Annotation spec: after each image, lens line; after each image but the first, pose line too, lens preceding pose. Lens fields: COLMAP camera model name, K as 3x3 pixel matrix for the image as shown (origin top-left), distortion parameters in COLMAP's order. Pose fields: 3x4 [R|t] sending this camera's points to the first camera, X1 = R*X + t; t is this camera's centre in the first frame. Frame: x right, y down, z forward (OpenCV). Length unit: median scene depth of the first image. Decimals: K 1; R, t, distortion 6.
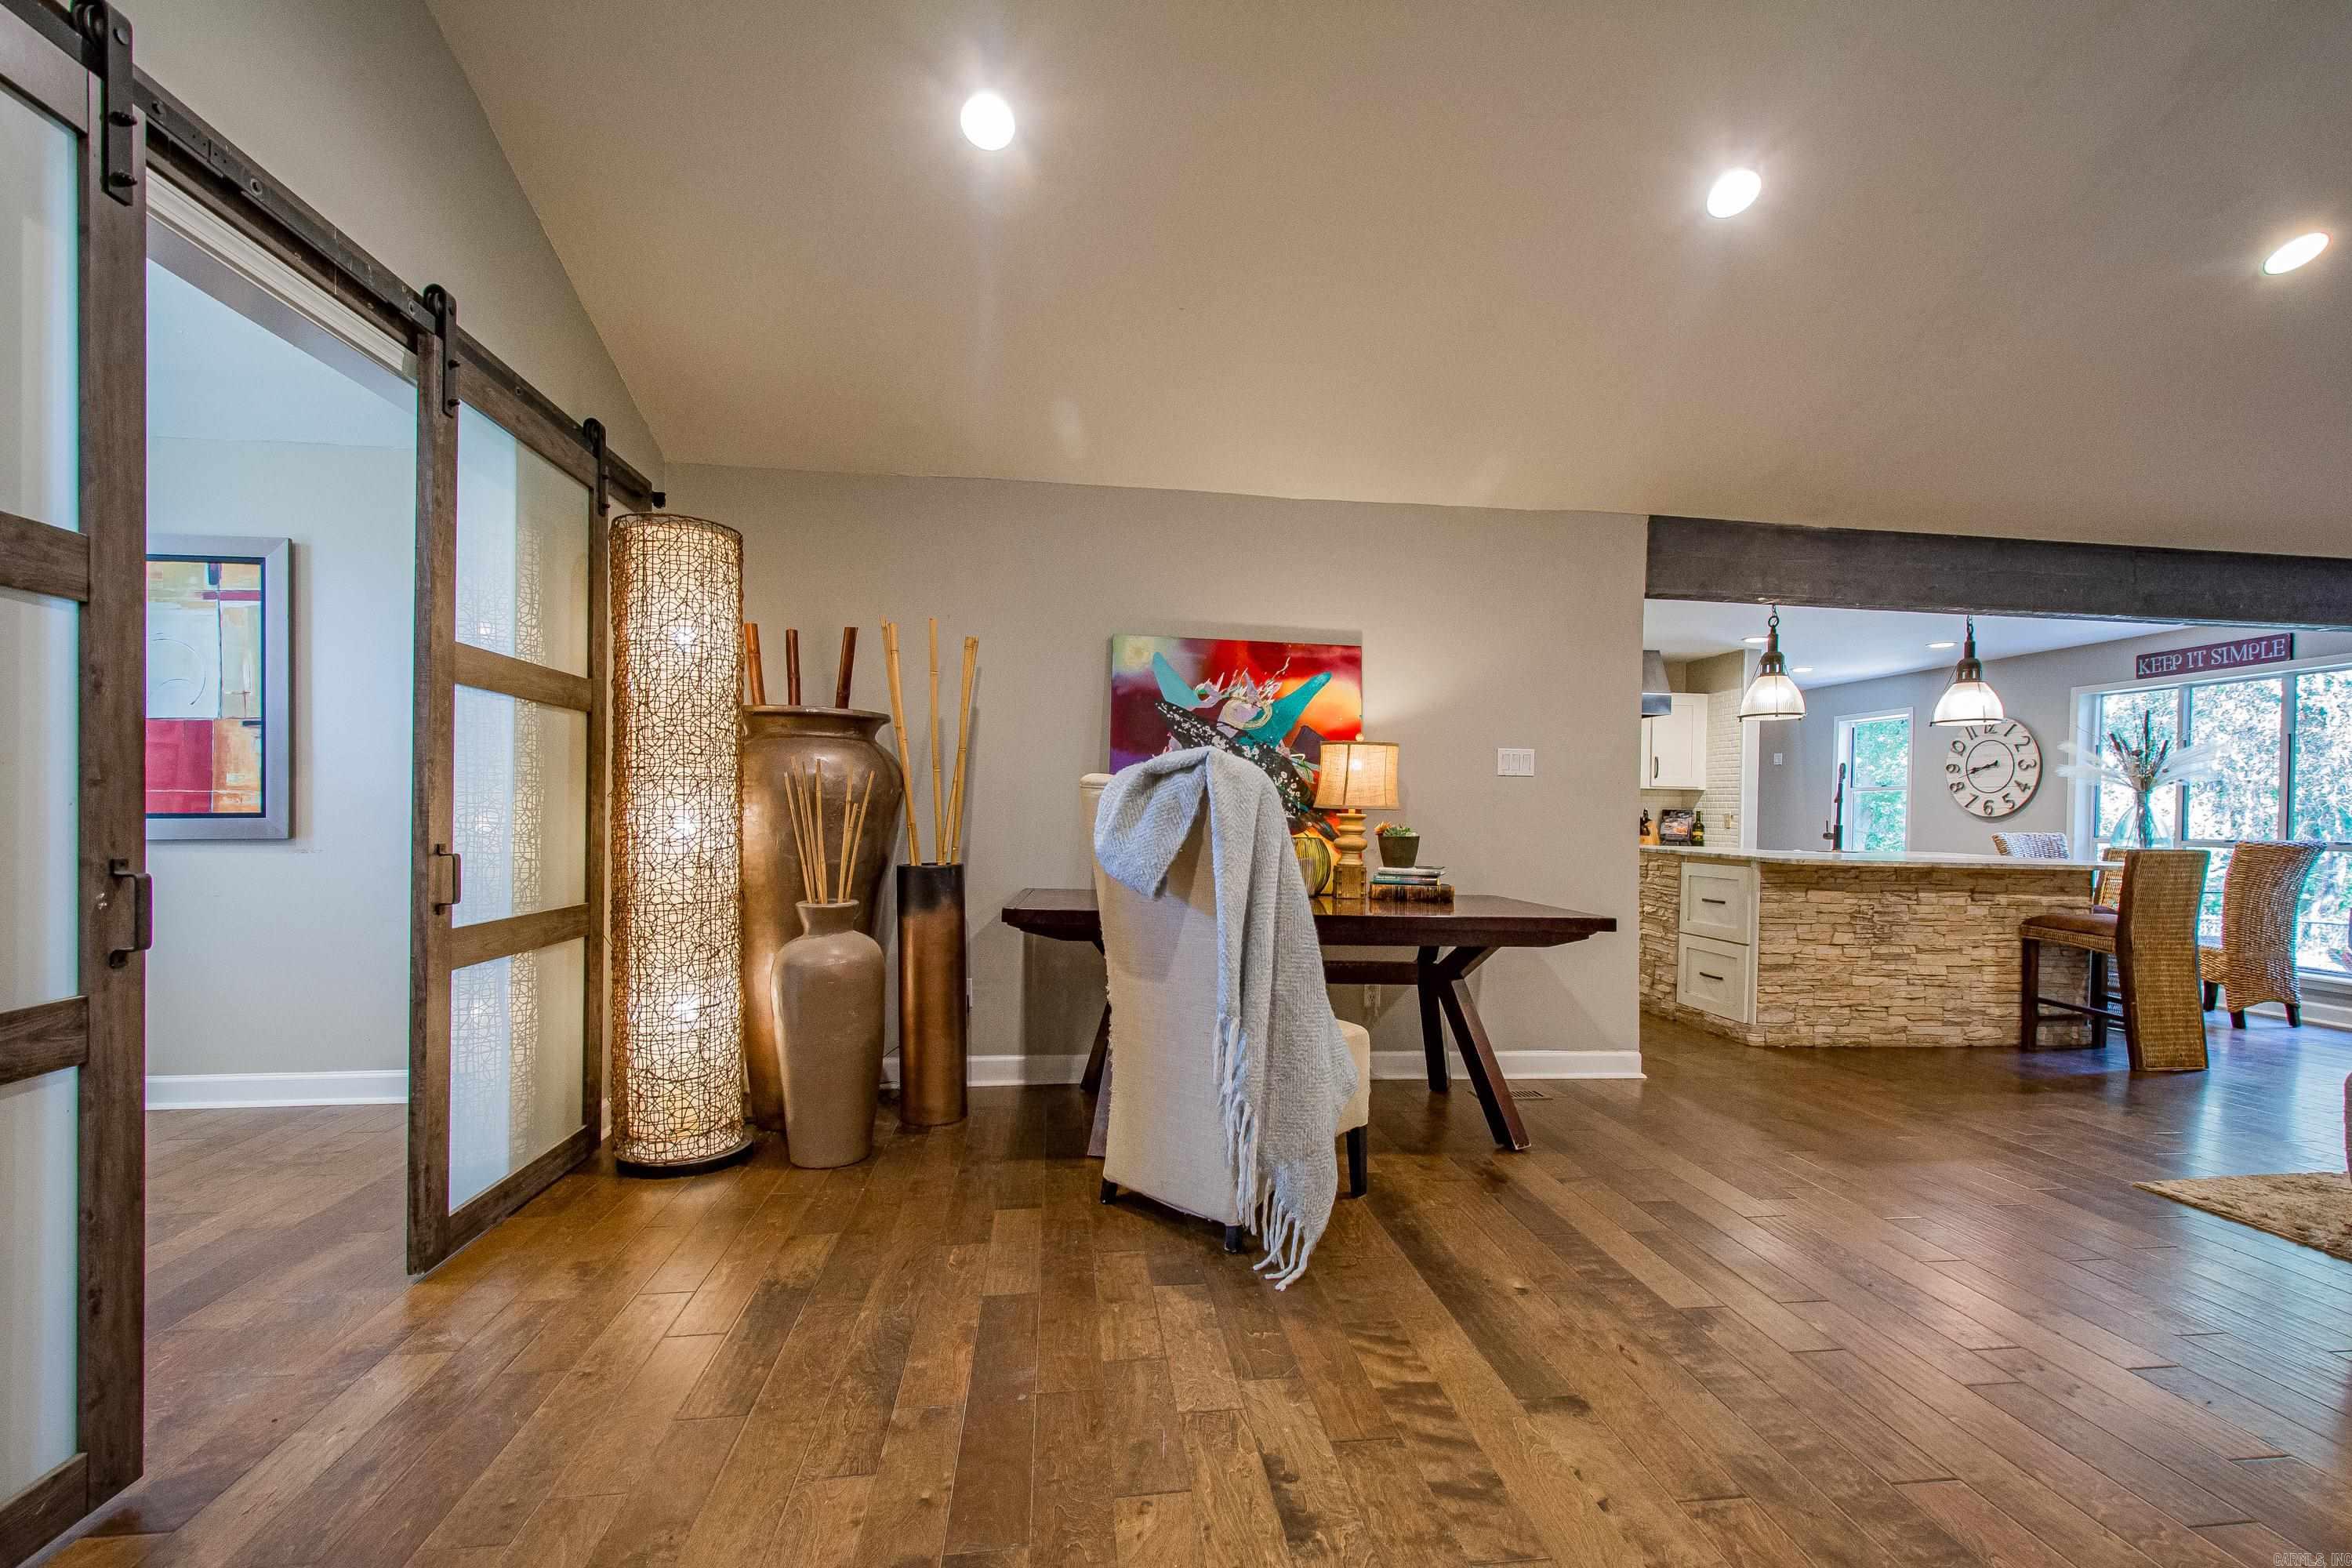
lens RADIAL K [[1033.2, 0, 1207.2], [0, 1033.2, 820.0], [0, 0, 1]] dist [0.009373, -0.000313]
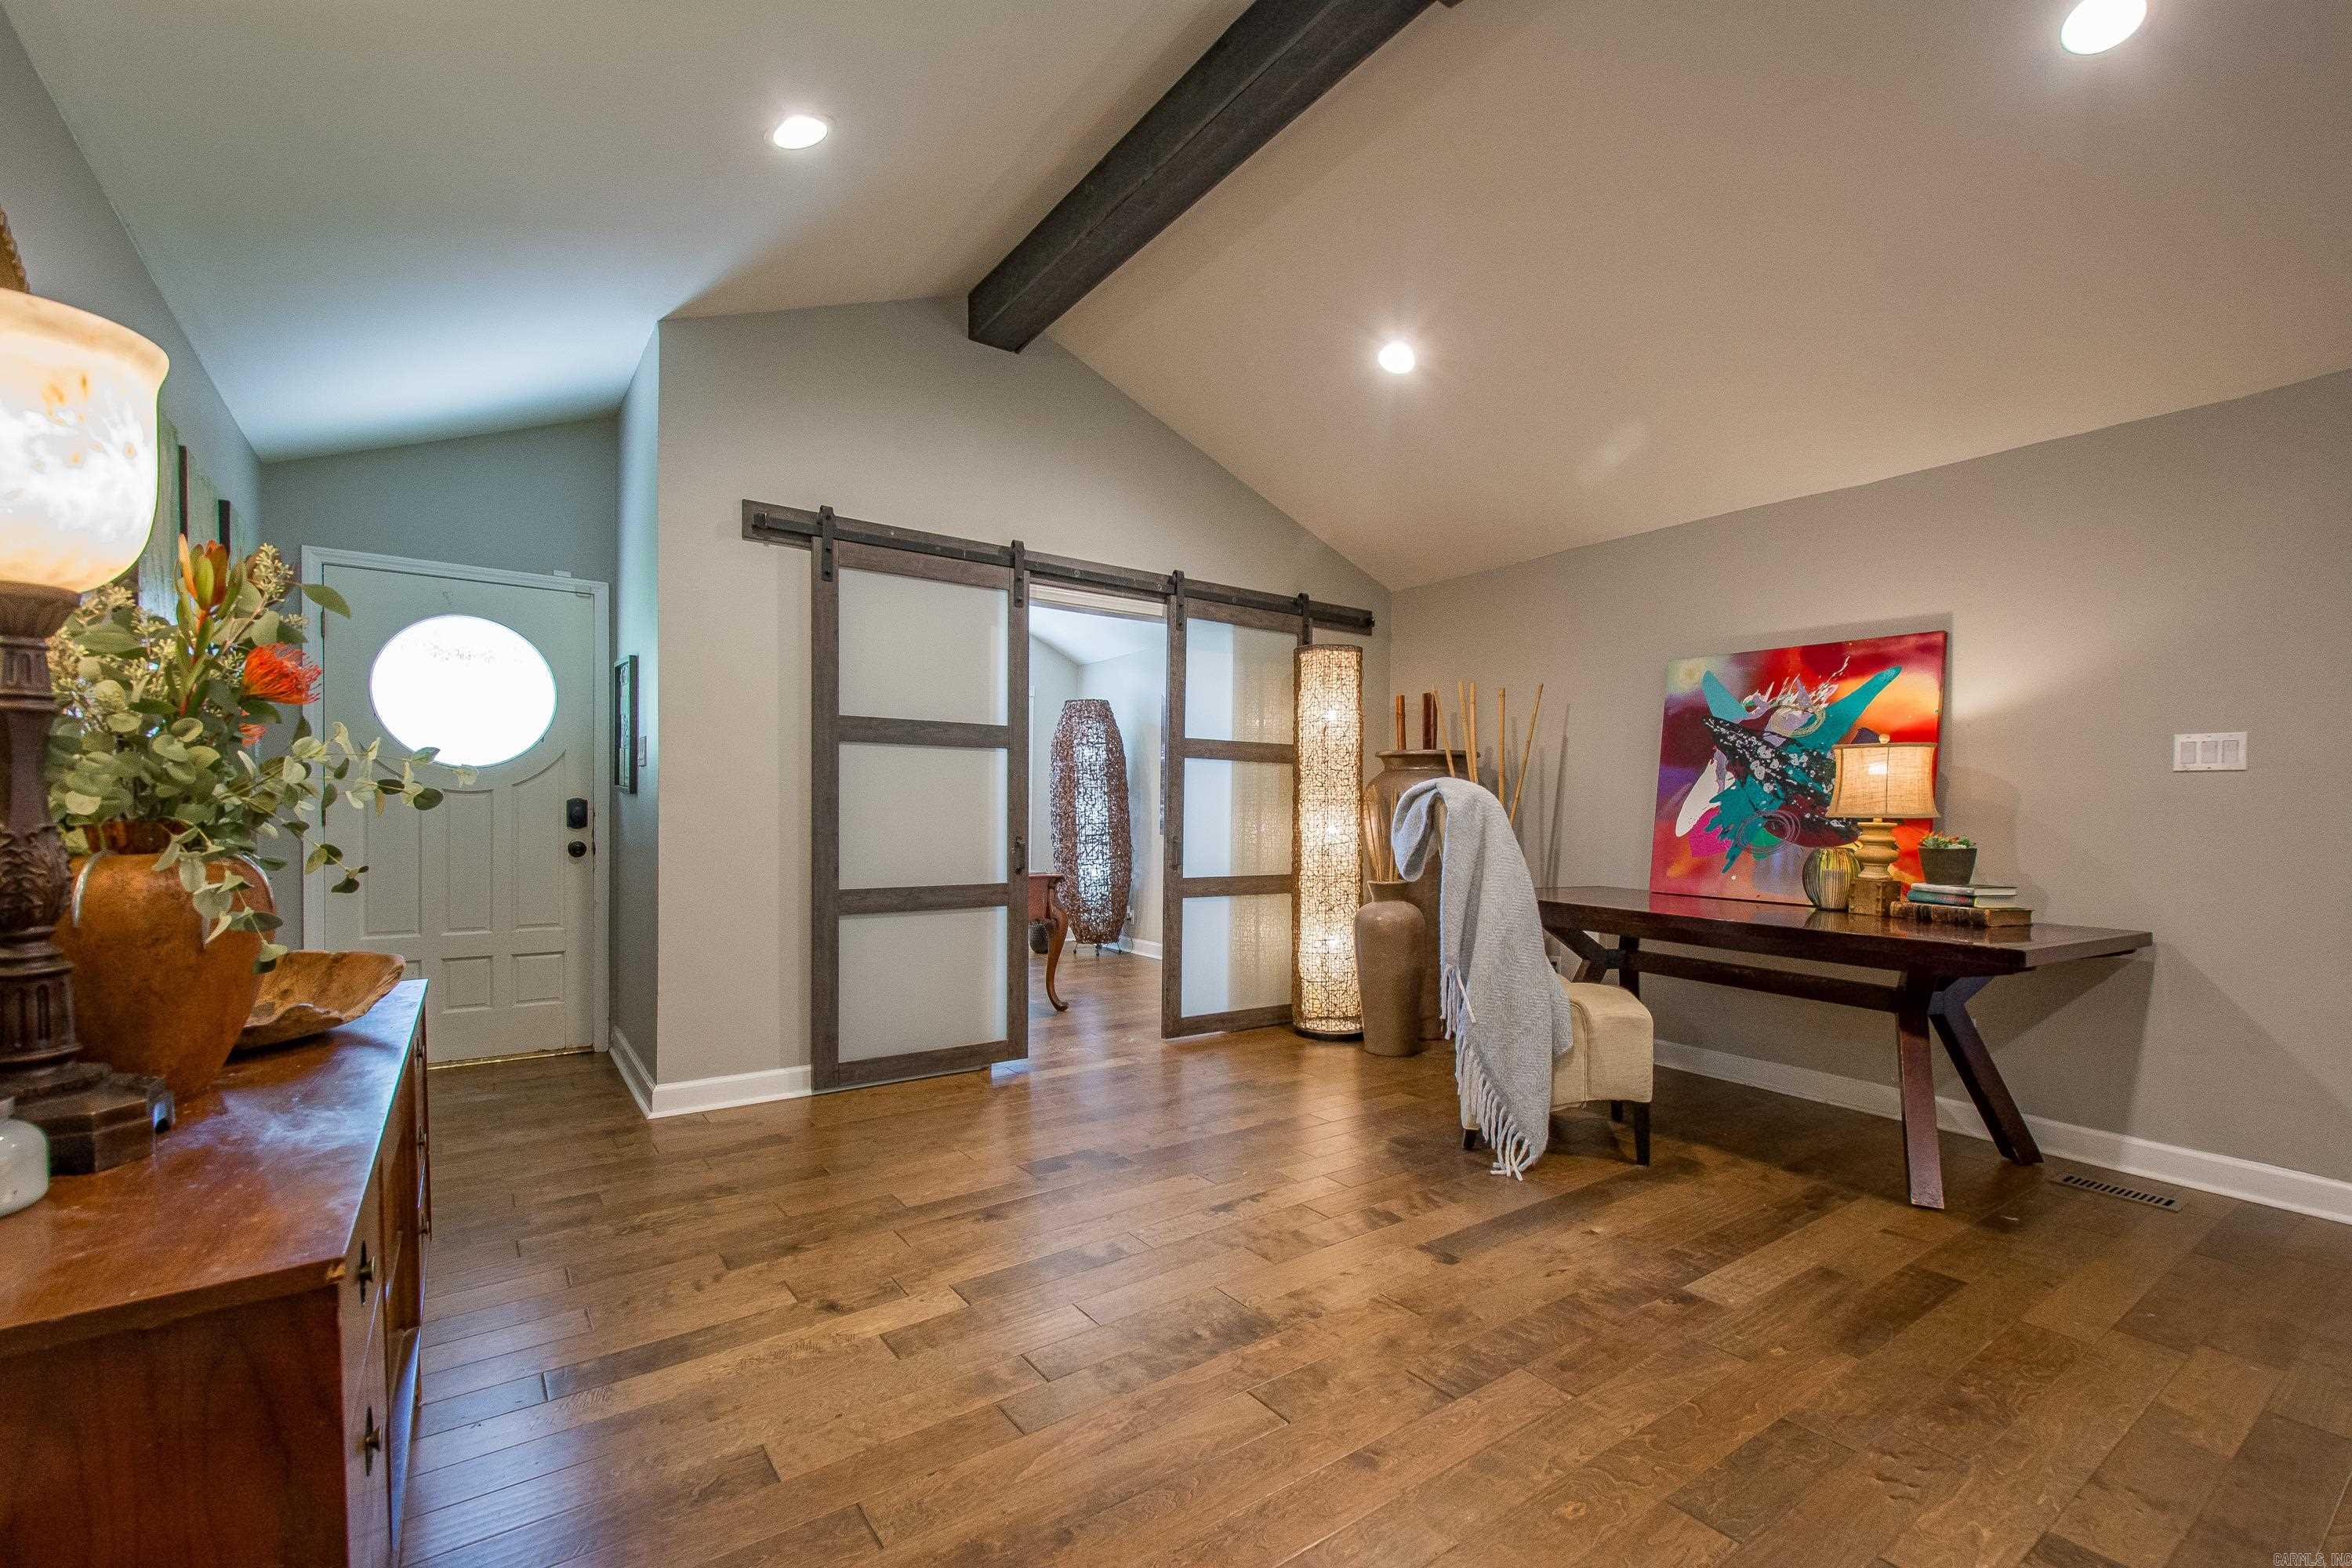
lens RADIAL K [[1027.2, 0, 1193.5], [0, 1027.2, 820.7], [0, 0, 1]] dist [0.012335, -0.007557]
pose [[0.473711, -0.002479, -0.880677, 0.629945], [-0.008767, 0.999933, -0.007531, 0.004258], [0.880637, 0.011289, 0.473657, 0.033392]]
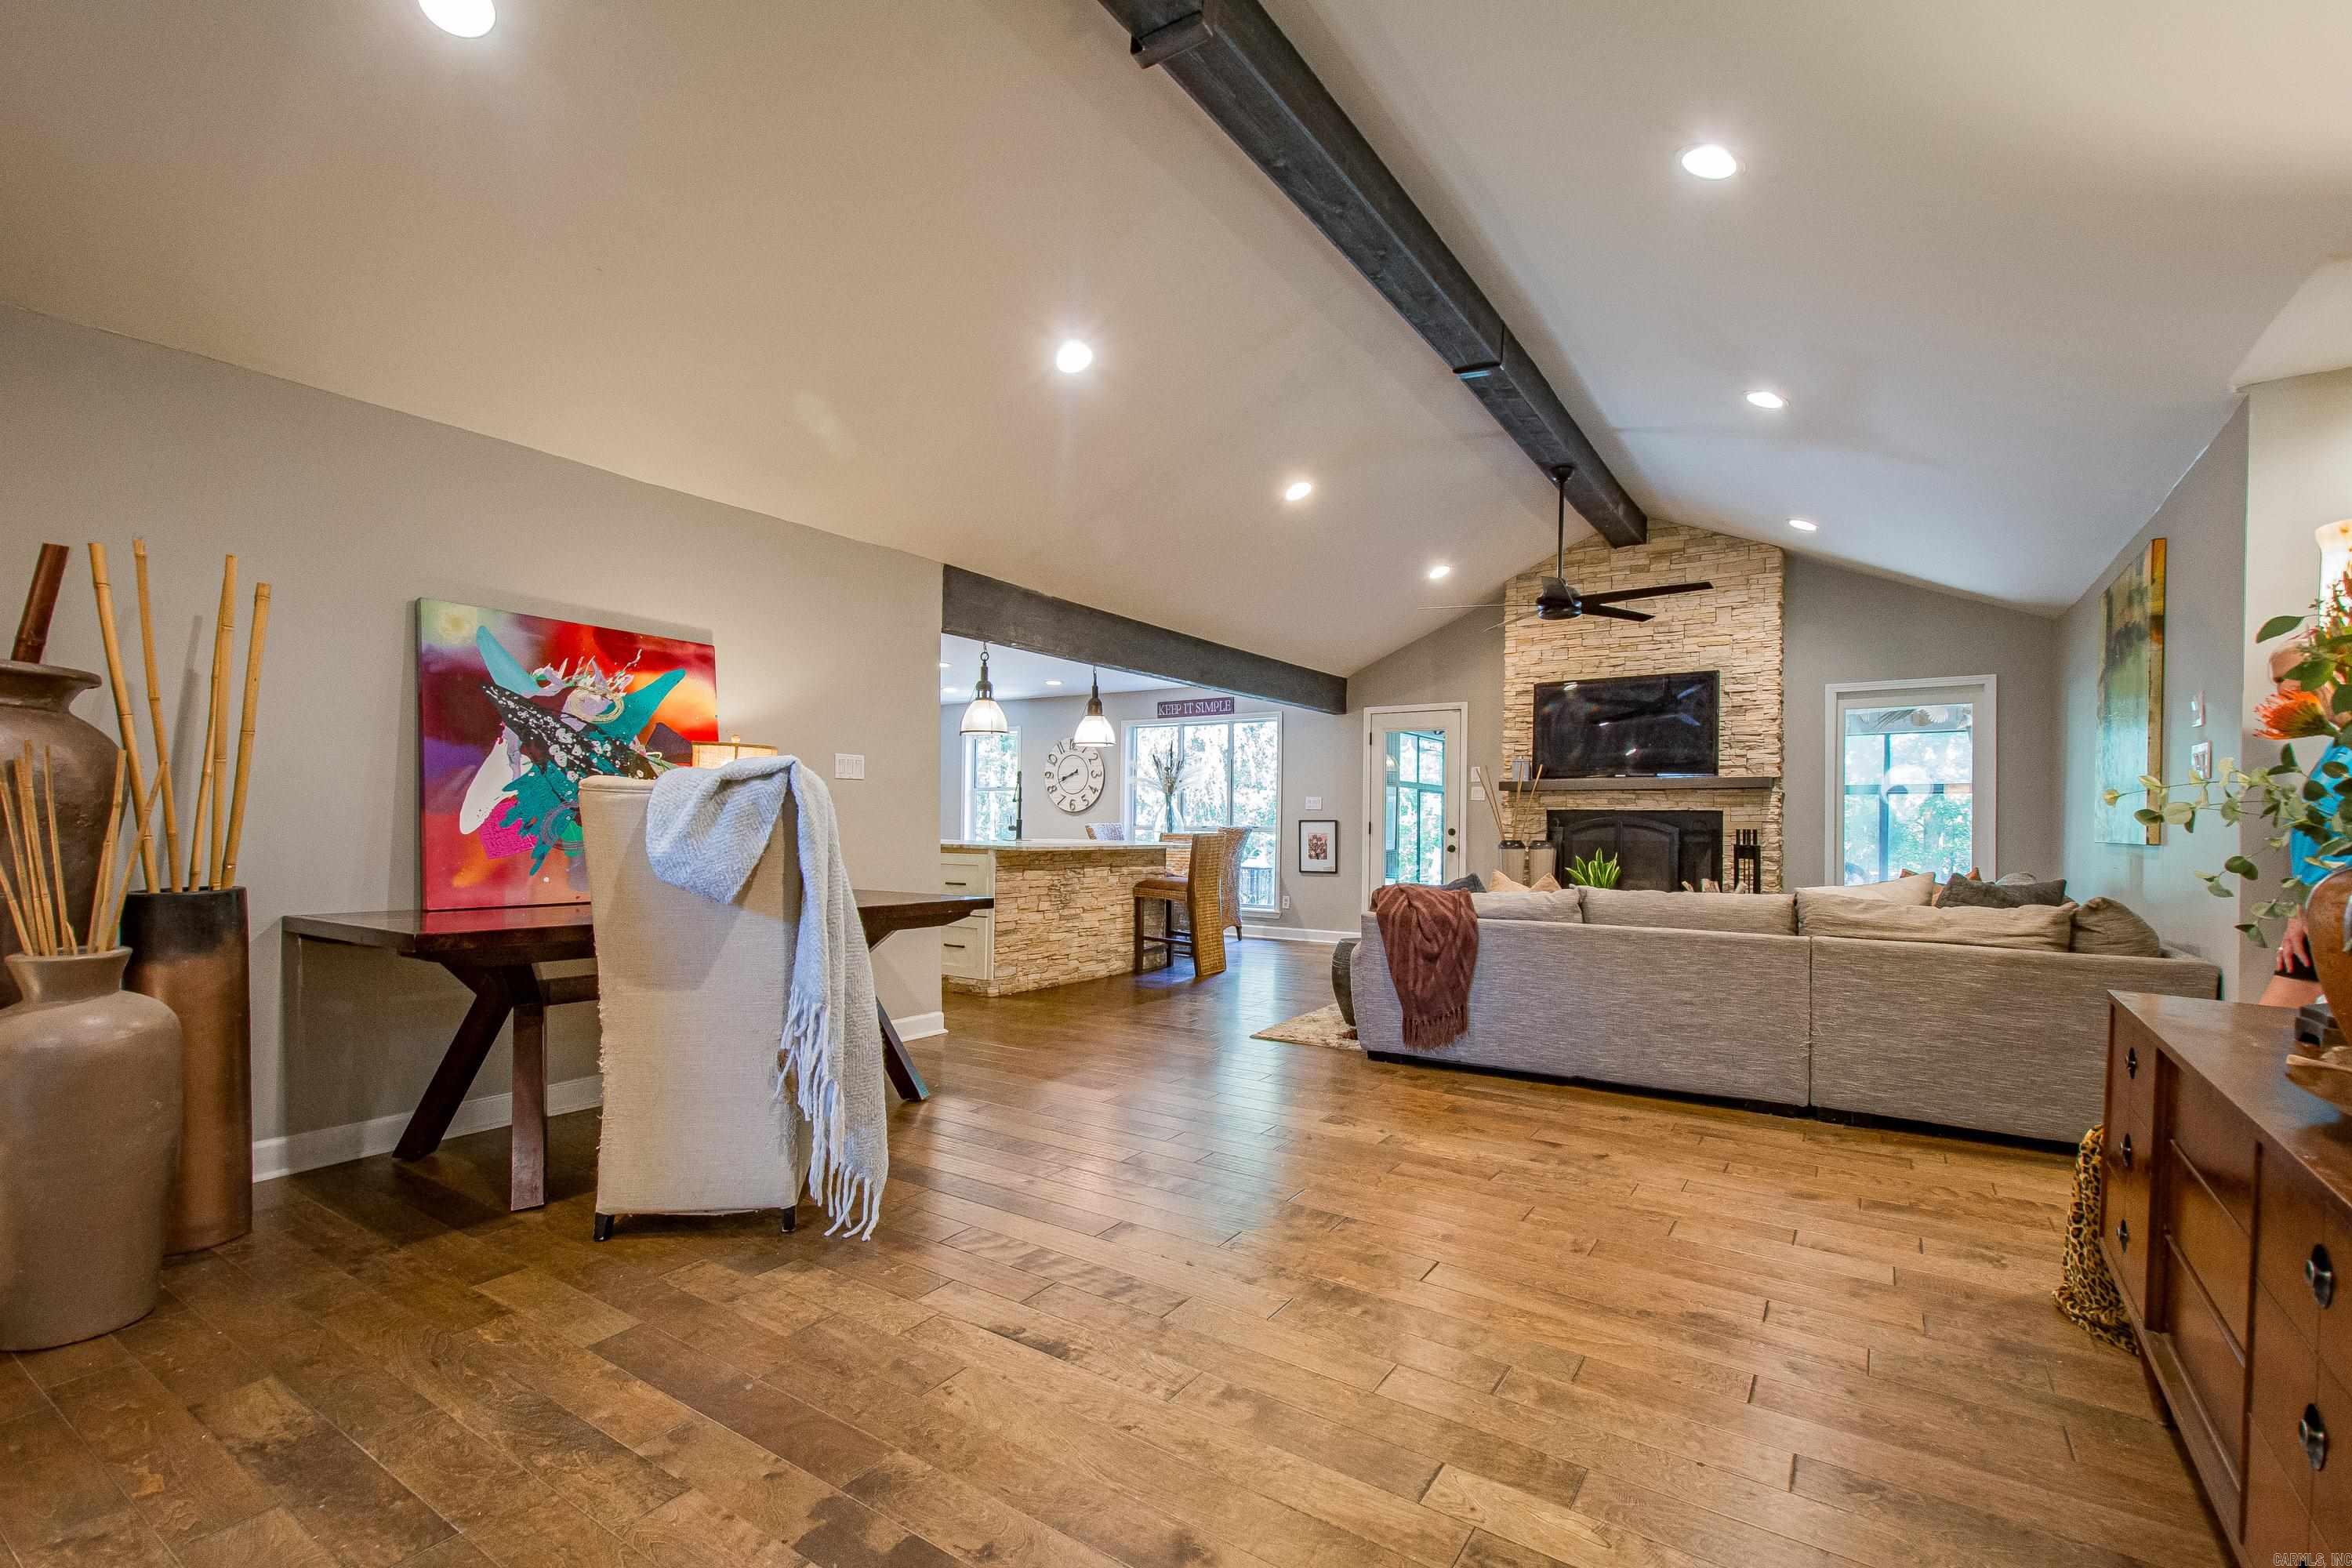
lens RADIAL K [[1033.2, 0, 1207.2], [0, 1033.2, 820.0], [0, 0, 1]] dist [0.009373, -0.000313]
pose [[0.648472, -0.010739, 0.761162, -0.311434], [0.005656, 0.999941, 0.009289, -0.007237], [-0.761217, -0.001718, 0.648495, -0.009200]]
